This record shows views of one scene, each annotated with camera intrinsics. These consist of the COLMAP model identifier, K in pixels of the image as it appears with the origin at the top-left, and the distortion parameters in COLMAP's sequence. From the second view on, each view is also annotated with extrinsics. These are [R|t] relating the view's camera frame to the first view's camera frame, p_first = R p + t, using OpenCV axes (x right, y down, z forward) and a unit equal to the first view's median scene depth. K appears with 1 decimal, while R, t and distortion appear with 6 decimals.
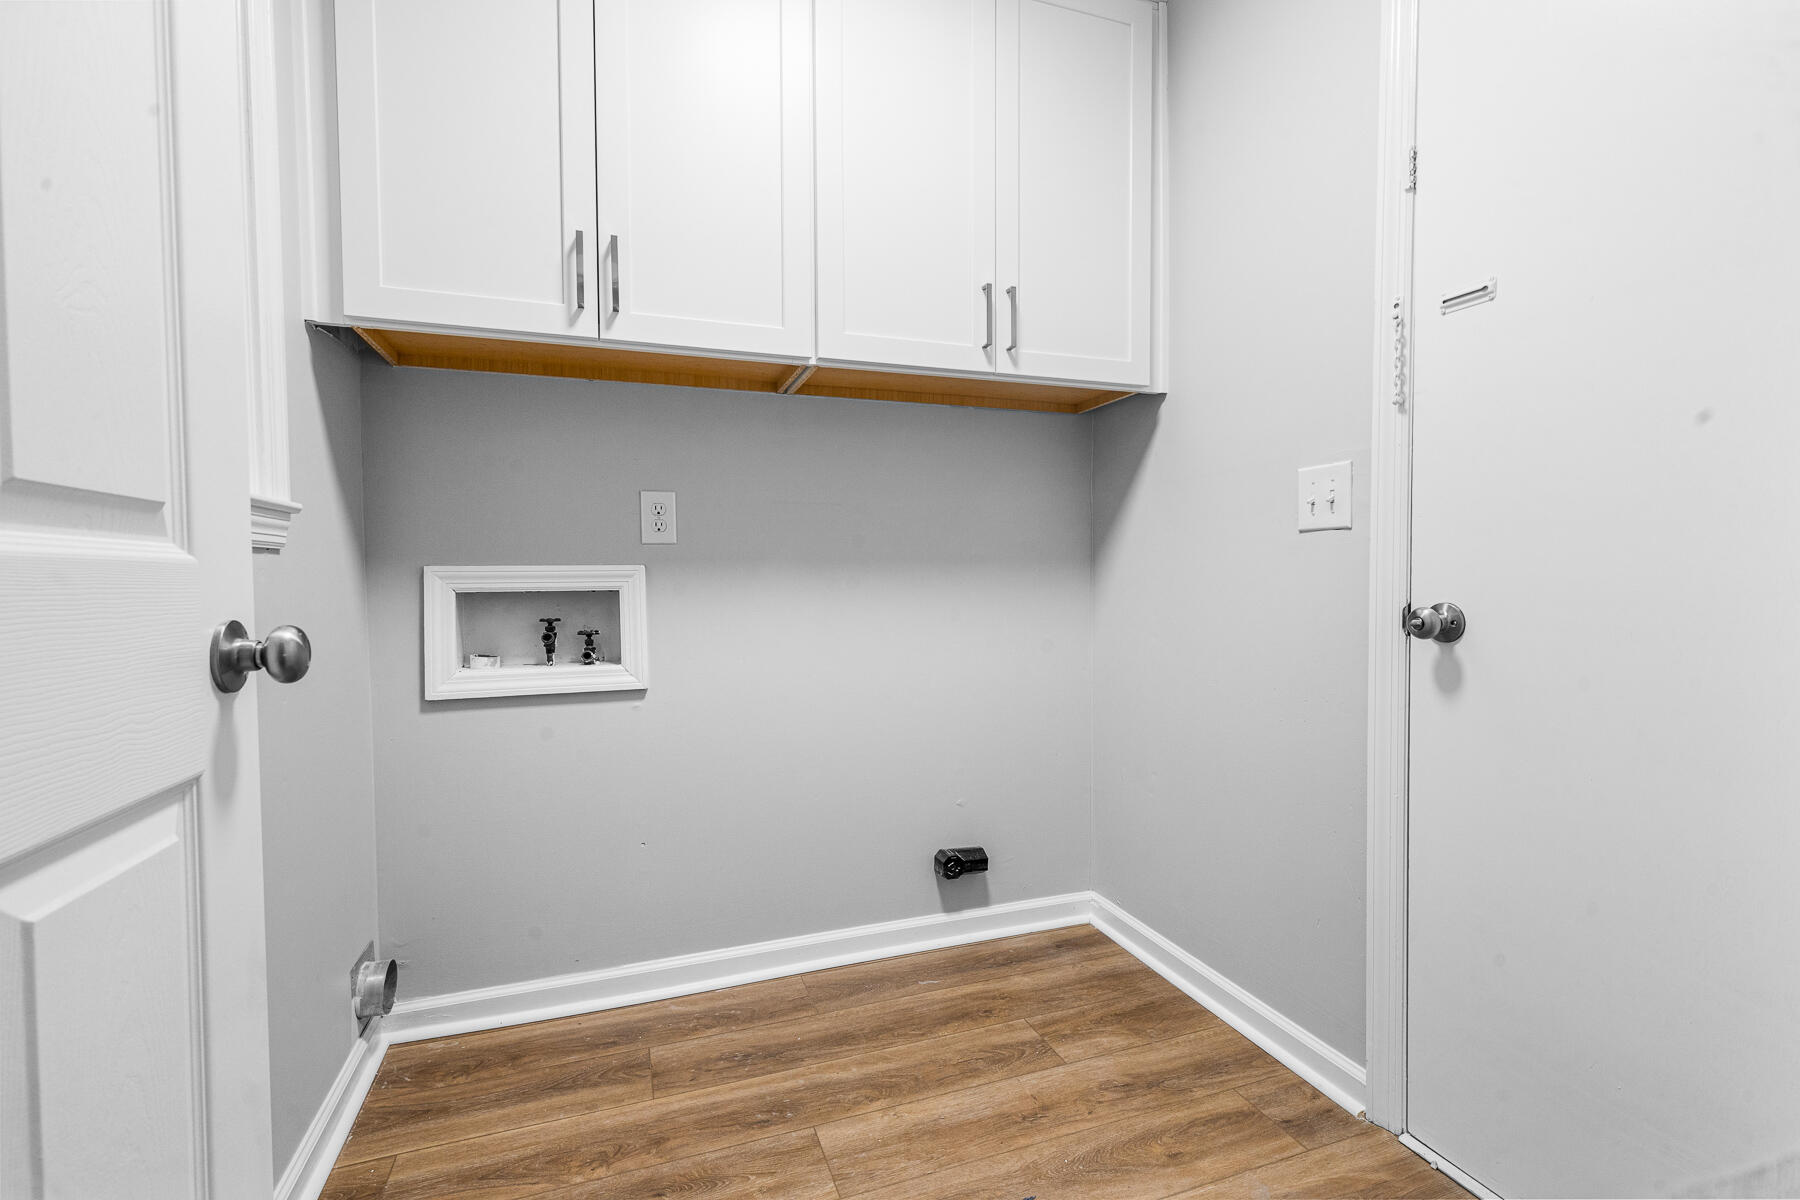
lens RADIAL K [[810.7, 0, 897.9], [0, 810.7, 597.5], [0, 0, 1]] dist [0.006594, -0.000931]
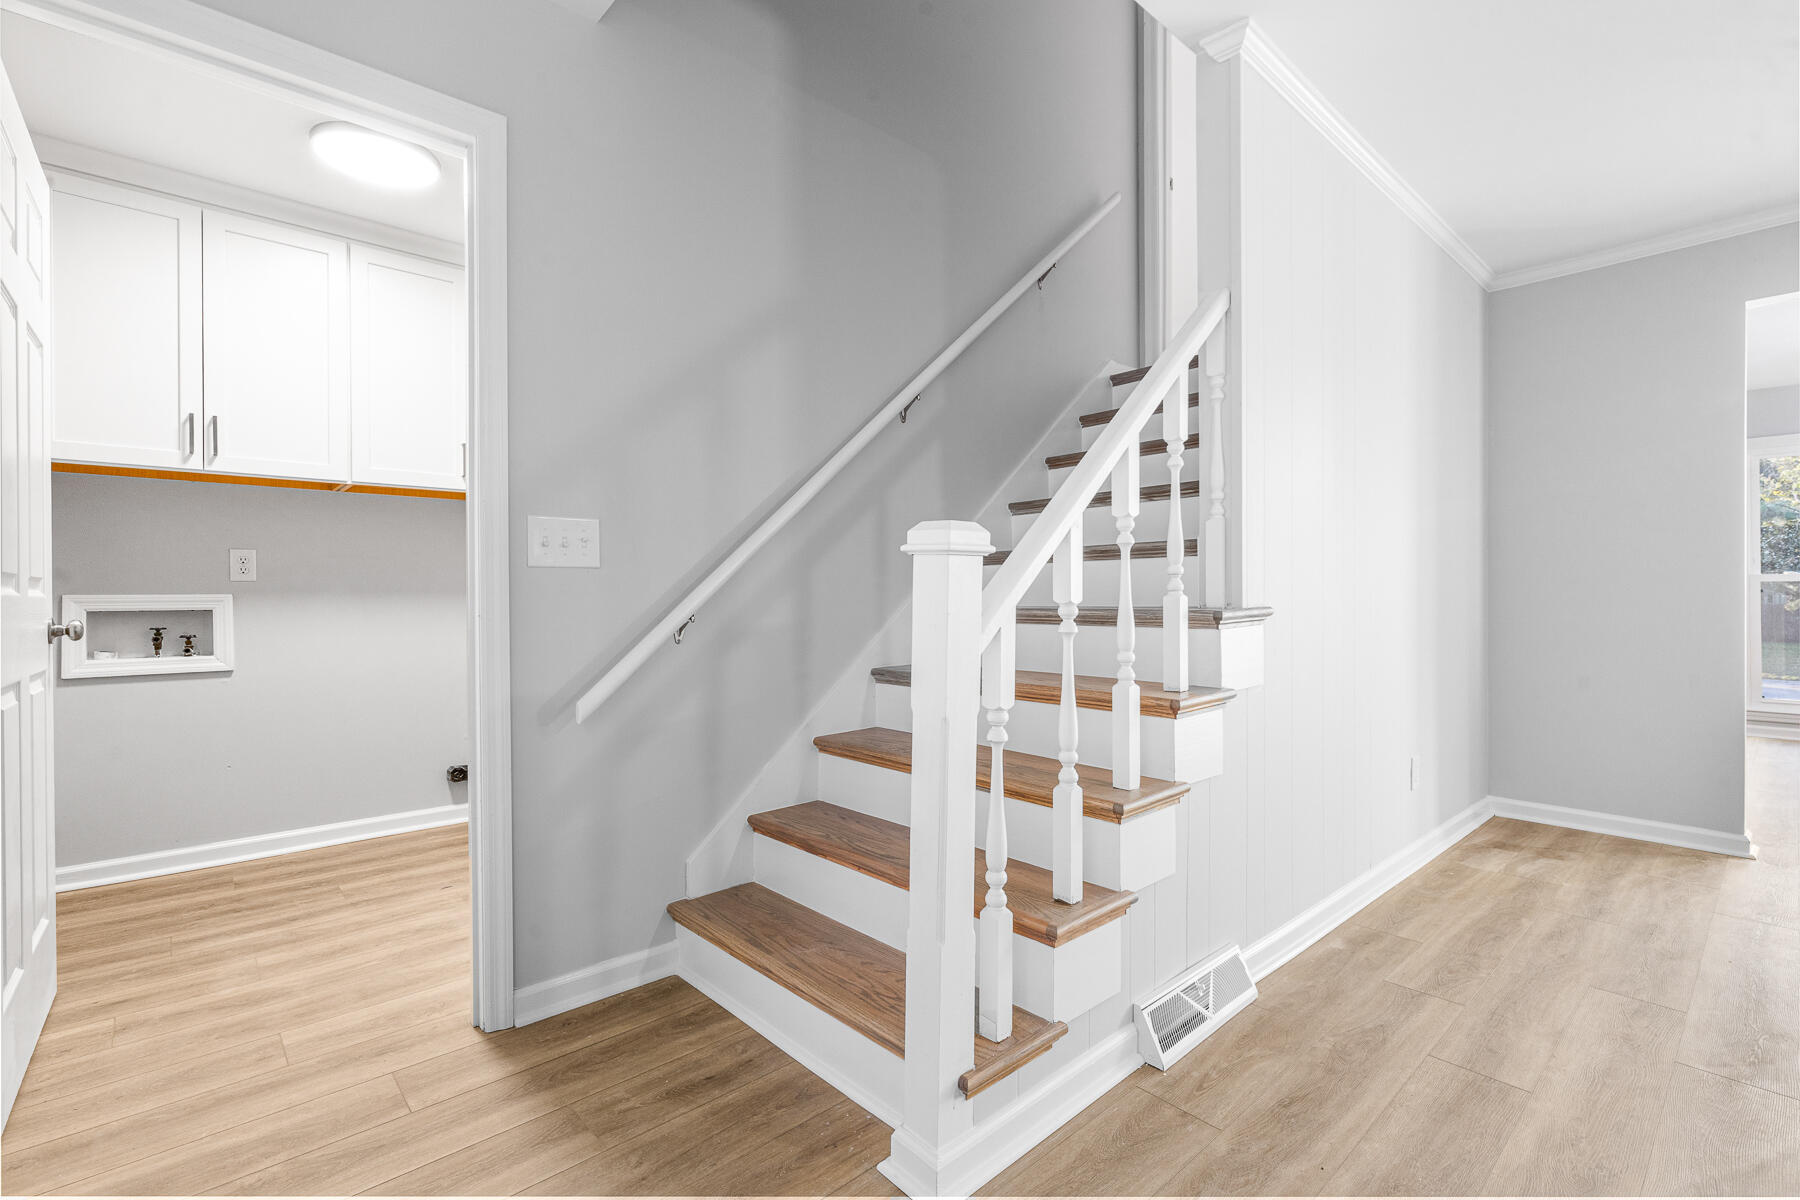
lens RADIAL K [[810.7, 0, 897.9], [0, 810.7, 597.5], [0, 0, 1]] dist [0.006594, -0.000931]
pose [[0.925265, 0.002040, 0.379317, 0.317995], [0.008774, 0.999603, -0.026779, 0.022990], [-0.379221, 0.028106, 0.924879, -1.062950]]
